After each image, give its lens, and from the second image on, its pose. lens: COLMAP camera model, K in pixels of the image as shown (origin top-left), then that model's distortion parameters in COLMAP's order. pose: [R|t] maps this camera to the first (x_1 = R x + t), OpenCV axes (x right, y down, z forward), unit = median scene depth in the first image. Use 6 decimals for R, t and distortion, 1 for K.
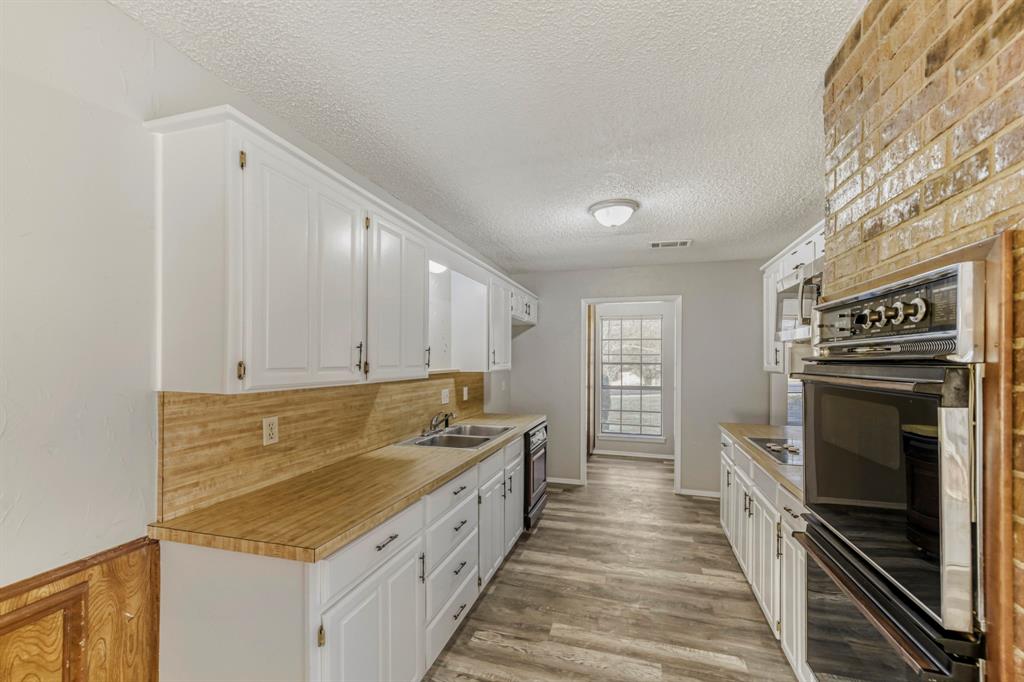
lens RADIAL K [[403.1, 0, 516.2], [0, 403.1, 354.7], [0, 0, 1]] dist [0.014799, -0.000045]
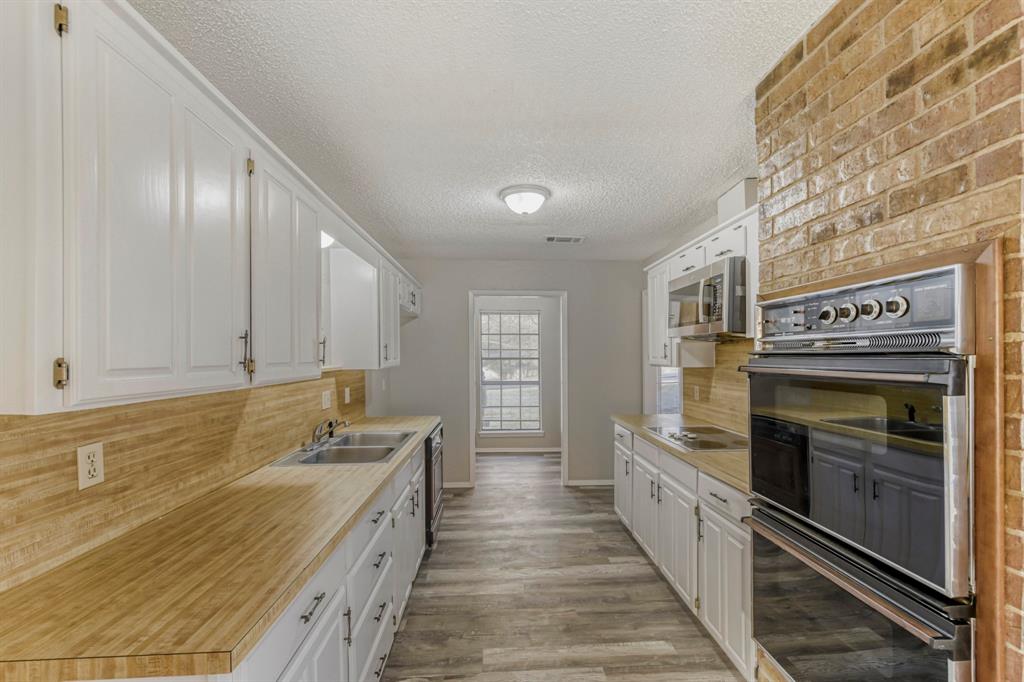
lens RADIAL K [[413.4, 0, 508.5], [0, 413.4, 353.2], [0, 0, 1]] dist [0.001219, -0.000308]
pose [[0.944249, -0.002137, 0.329226, -0.190247], [-0.000412, 0.999970, 0.007672, 0.003185], [-0.329232, -0.007380, 0.944220, 0.156592]]
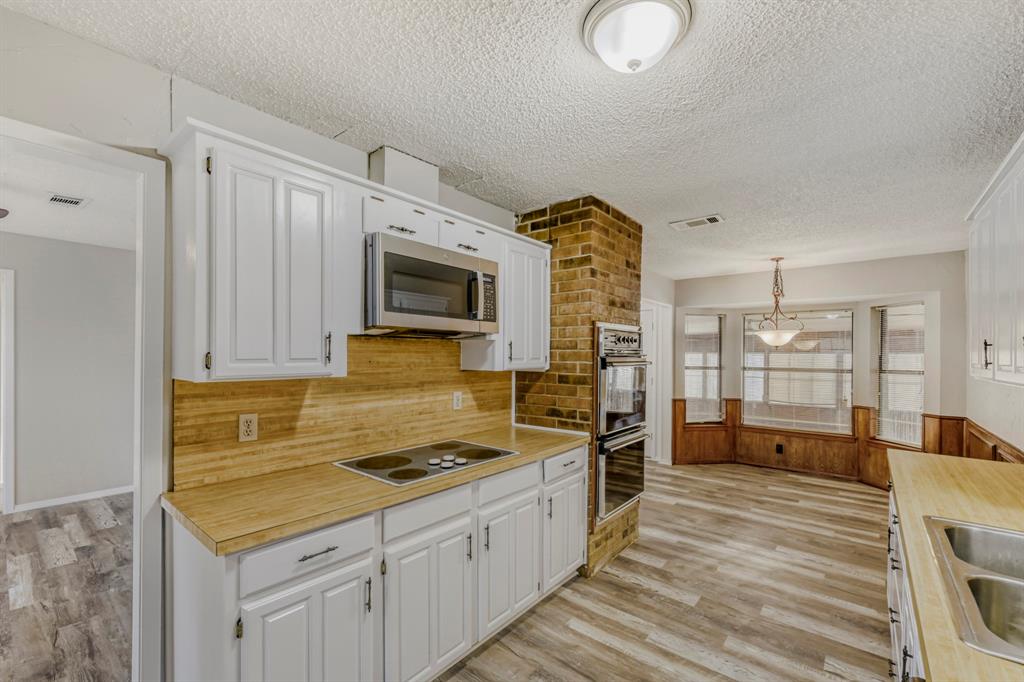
lens RADIAL K [[424.8, 0, 517.3], [0, 424.8, 356.8], [0, 0, 1]] dist [0.000869, 0.000215]
pose [[-0.922689, -0.005417, 0.385507, 0.255217], [-0.009651, 0.999912, -0.009050, 0.032681], [-0.385424, -0.012071, -0.922661, 2.298844]]
